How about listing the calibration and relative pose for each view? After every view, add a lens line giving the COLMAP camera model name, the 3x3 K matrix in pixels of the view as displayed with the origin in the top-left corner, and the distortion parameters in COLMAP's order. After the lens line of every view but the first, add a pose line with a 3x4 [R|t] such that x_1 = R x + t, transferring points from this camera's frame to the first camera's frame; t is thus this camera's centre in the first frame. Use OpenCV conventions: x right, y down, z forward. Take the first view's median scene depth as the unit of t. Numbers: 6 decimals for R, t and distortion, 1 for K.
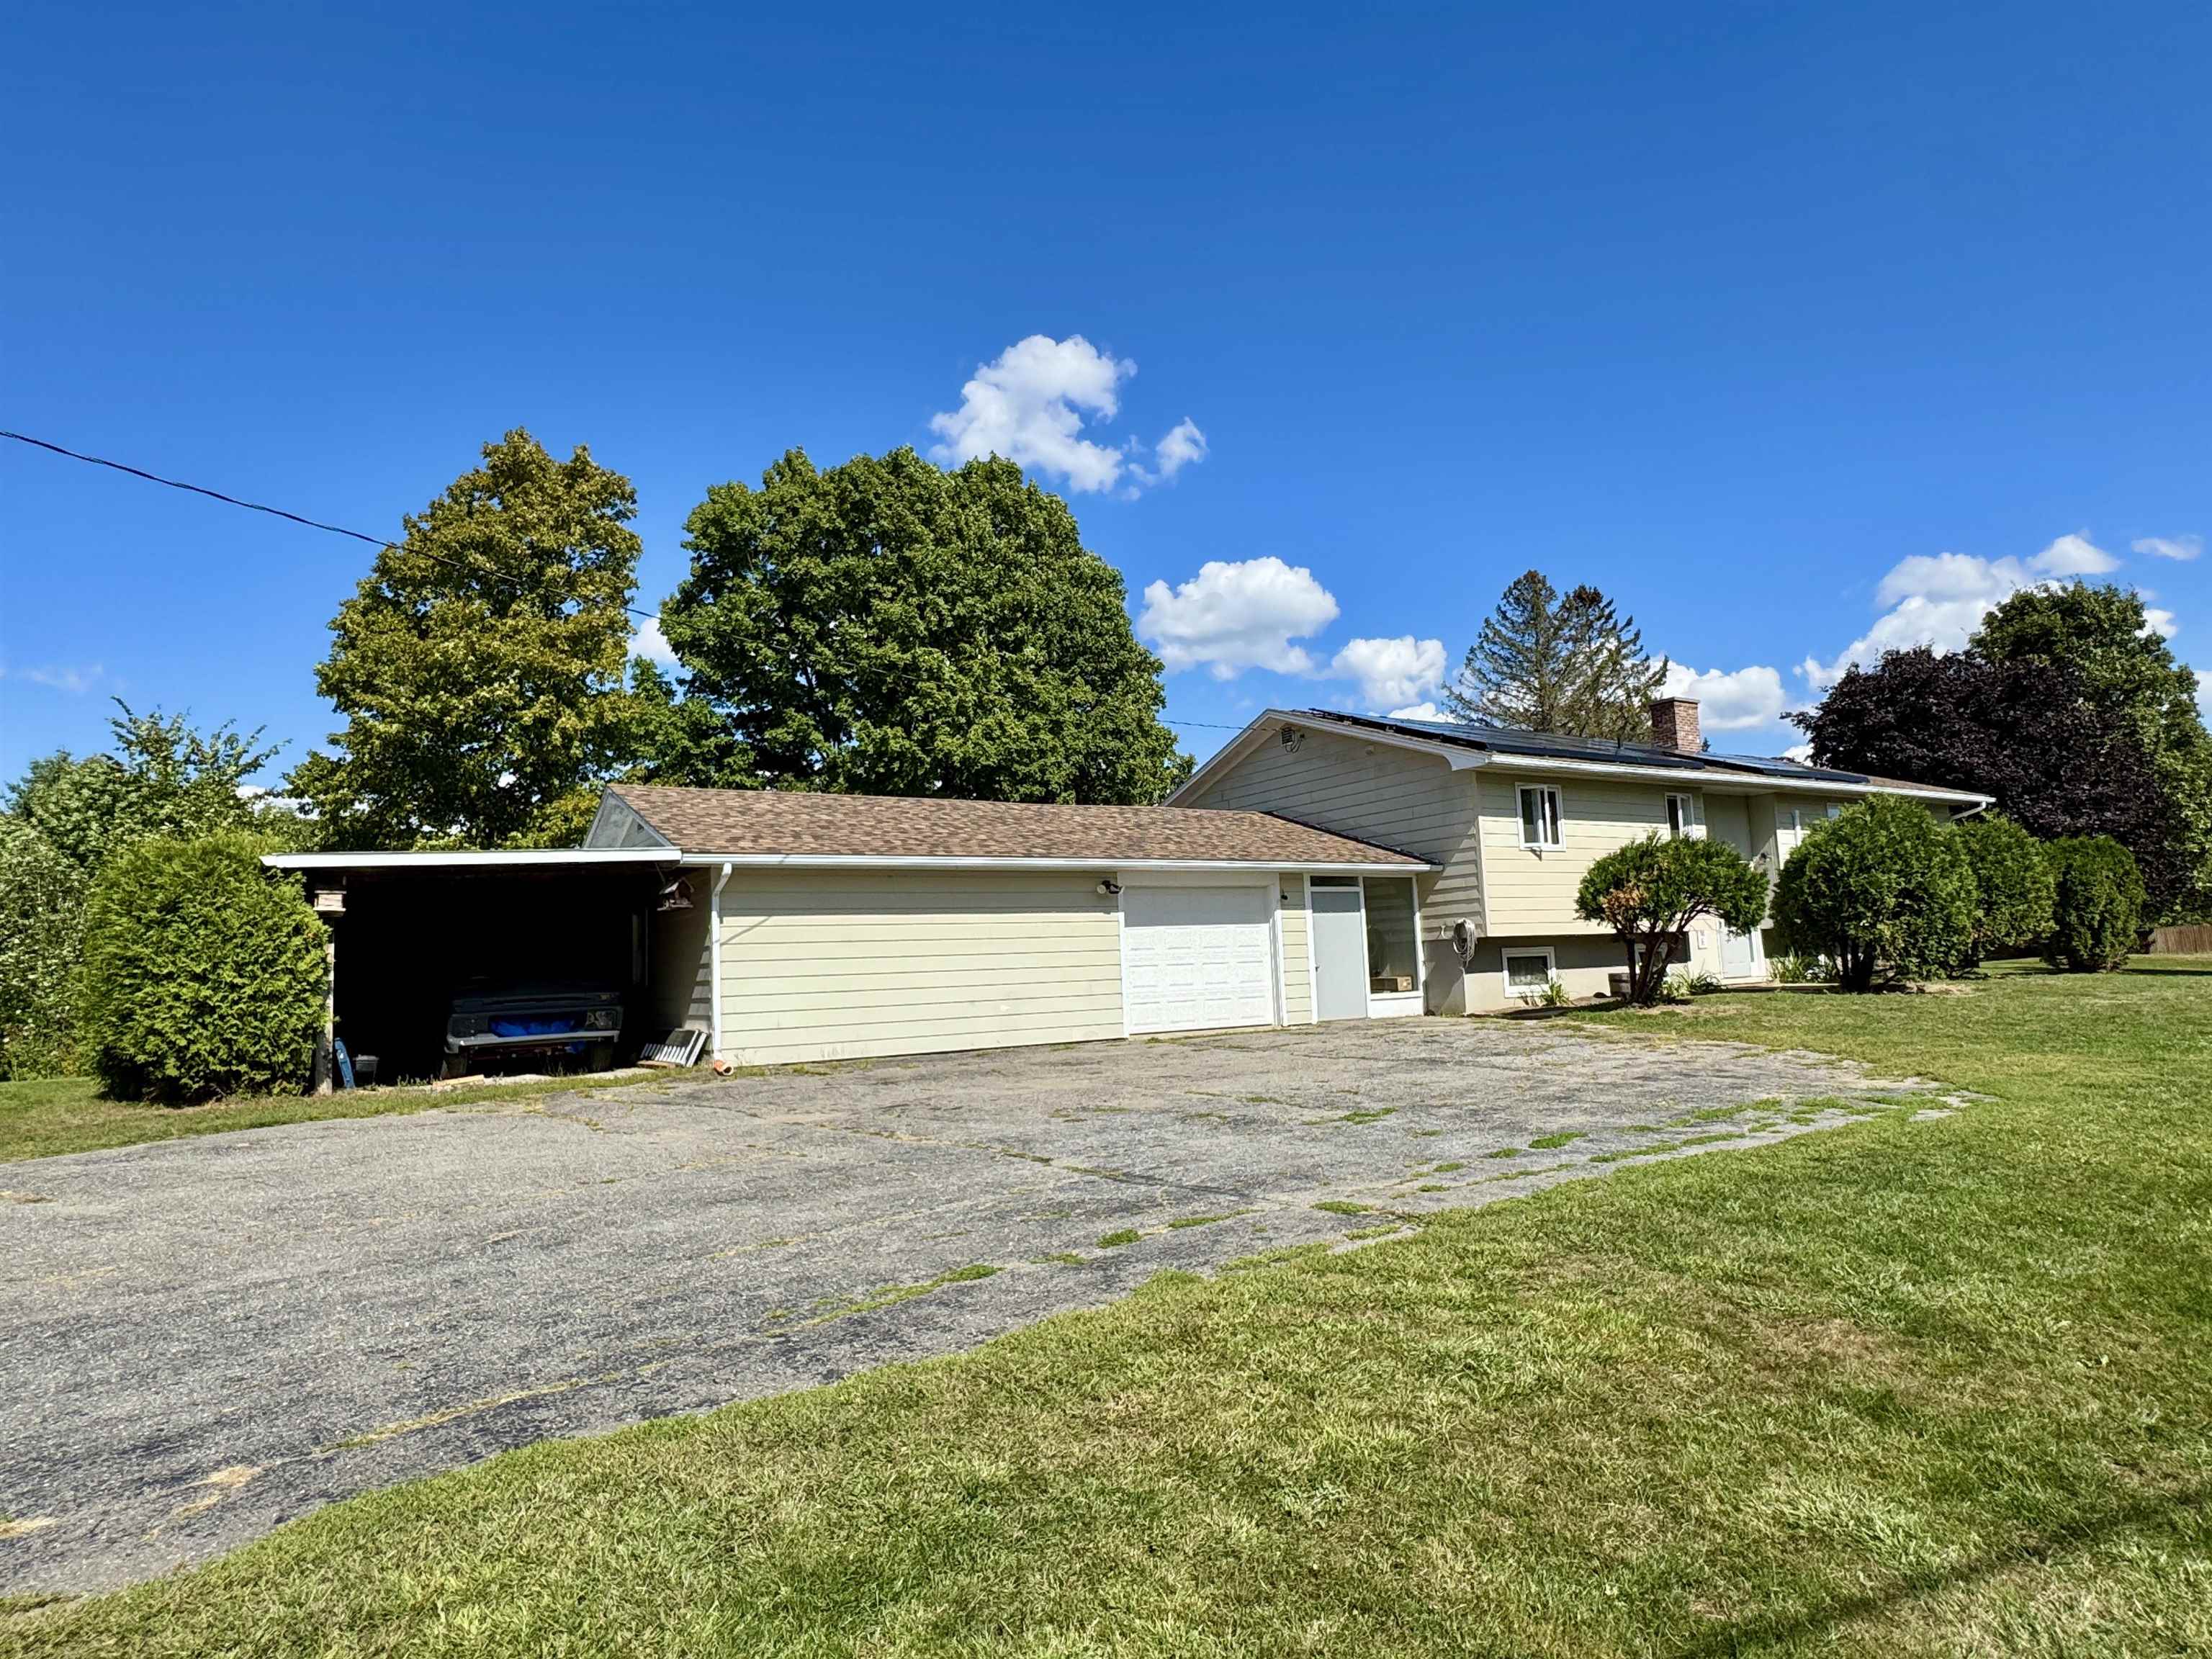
lens RADIAL K [[1273.3, 0, 1106.0], [0, 1273.3, 829.5], [0, 0, 1]] dist [0.000118, -0.000068]
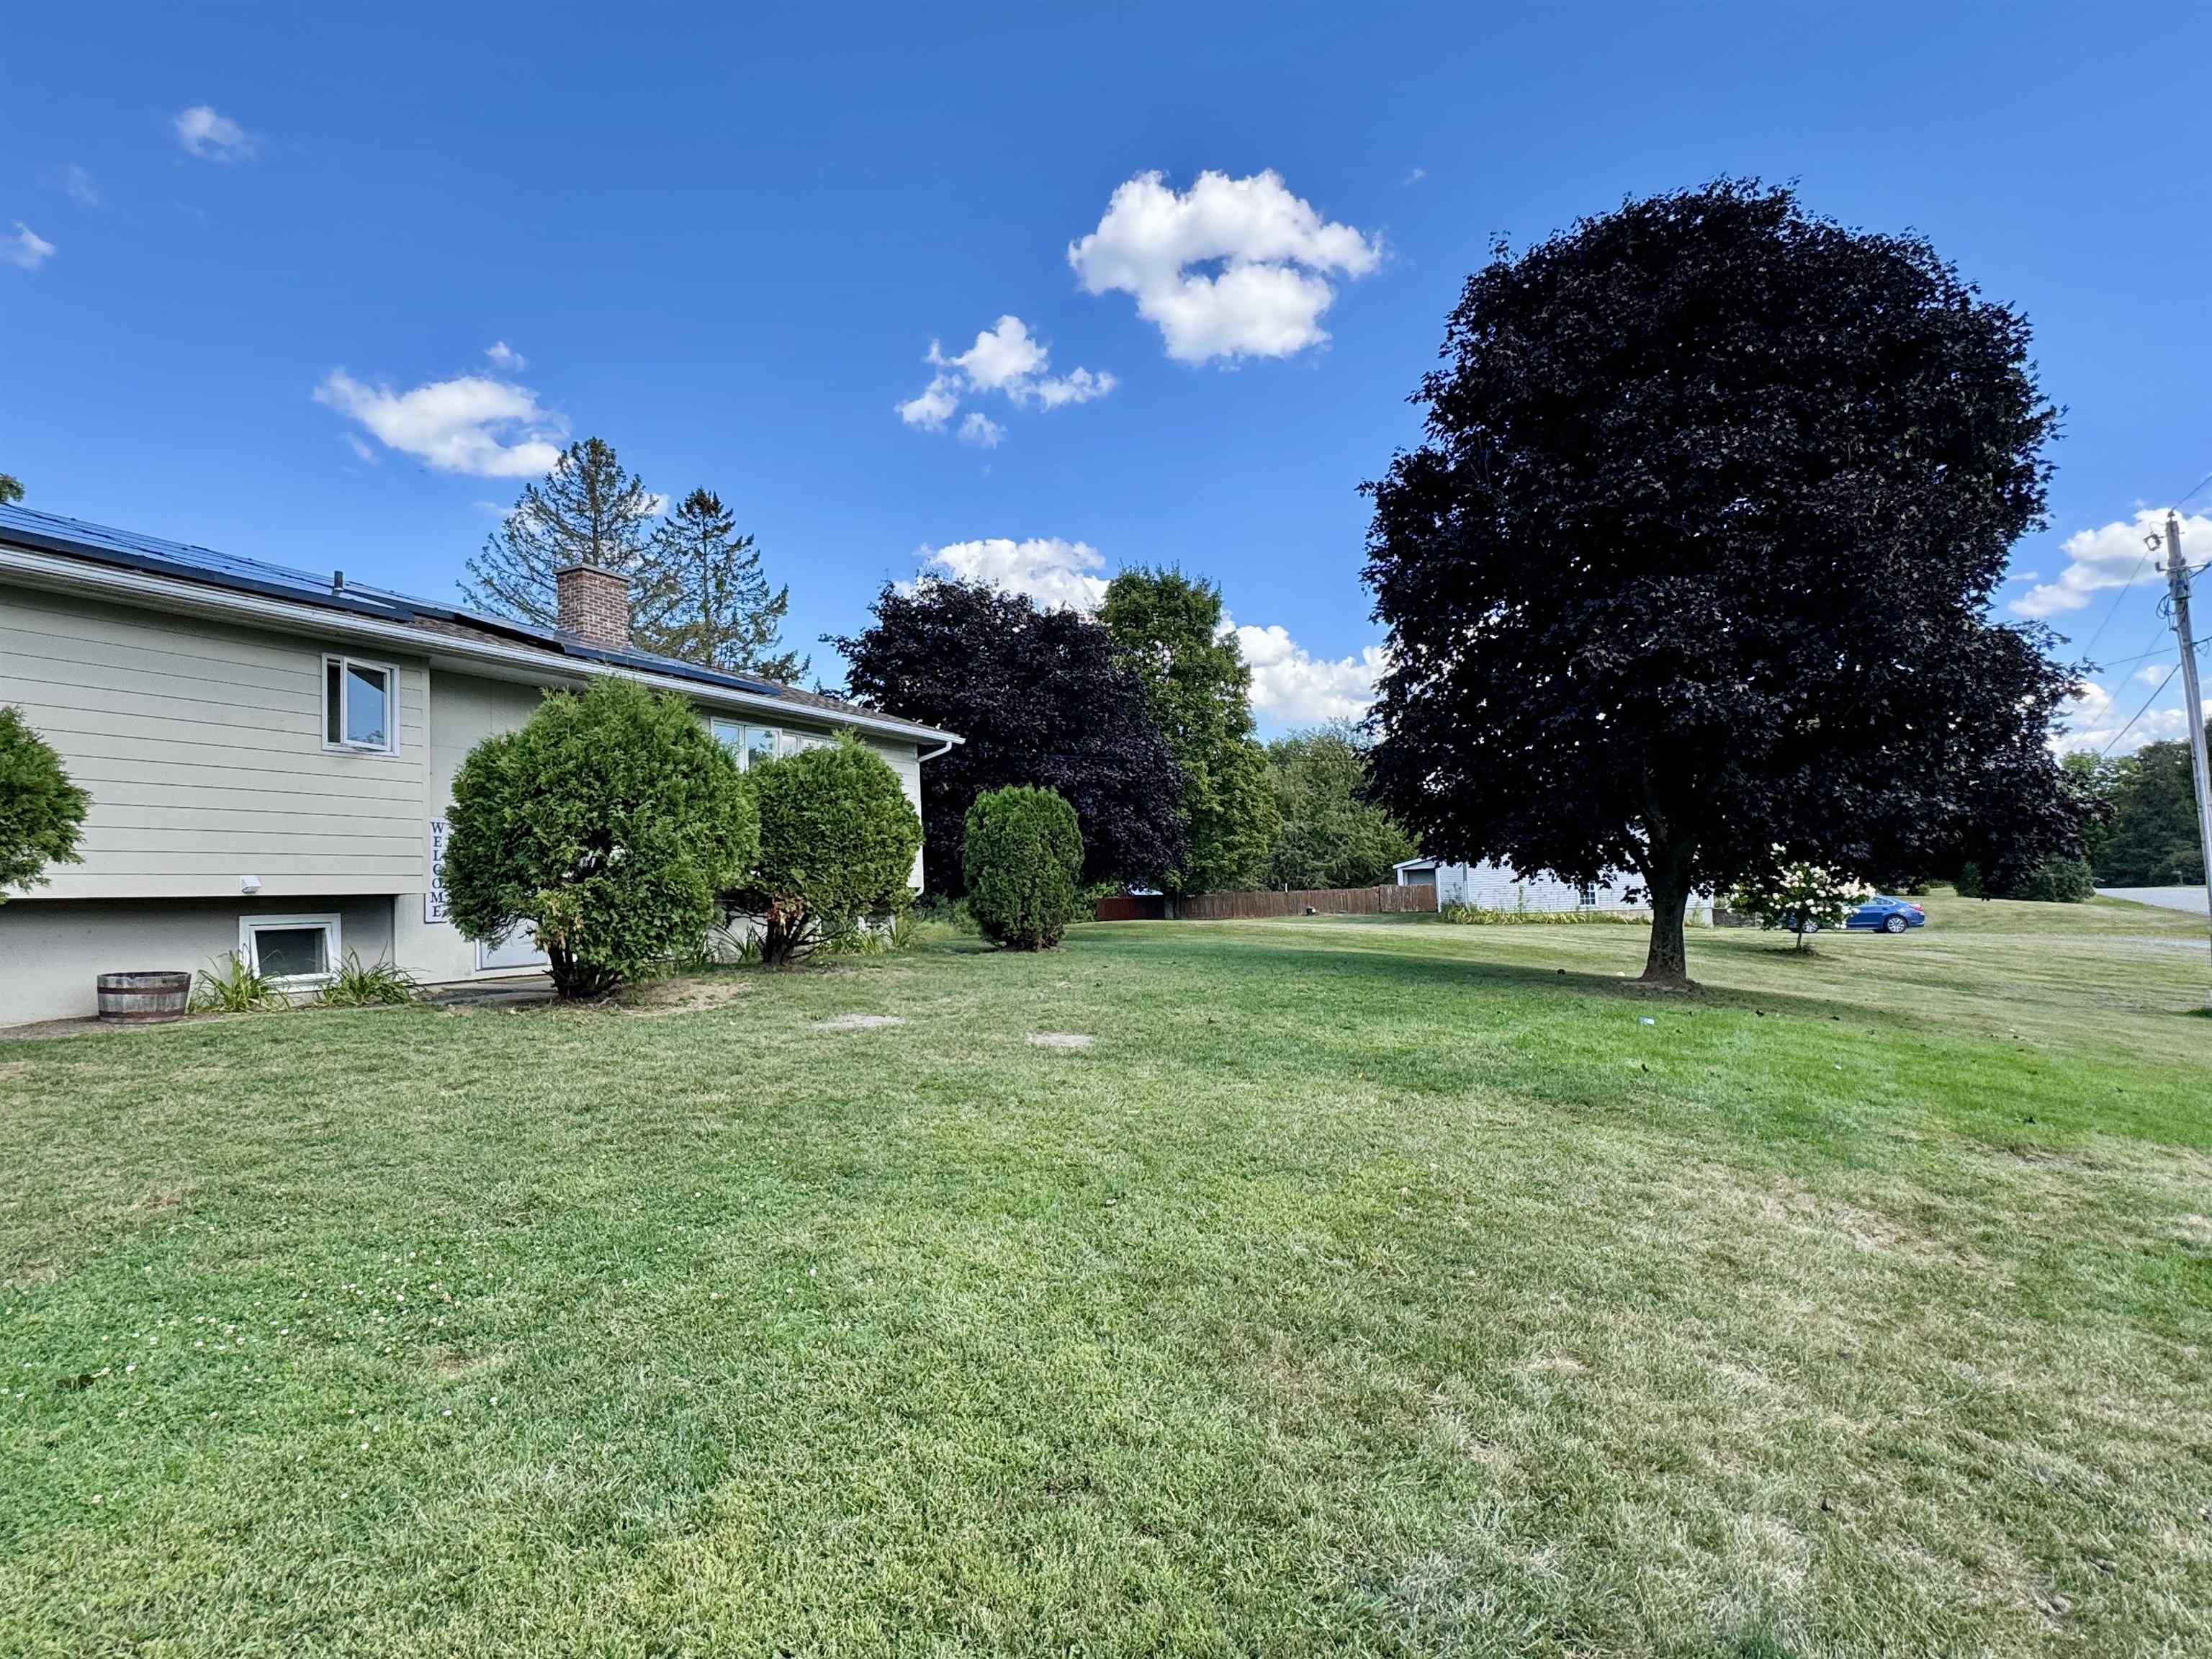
lens RADIAL K [[1150.6, 0, 1106.0], [0, 1150.6, 829.5], [0, 0, 1]] dist [0.000047, 0.000012]
pose [[0.861114, 0.041533, 0.506713, 0.362902], [-0.059606, 0.998032, 0.019490, 0.013786], [-0.504906, -0.046986, 0.861894, 0.275798]]
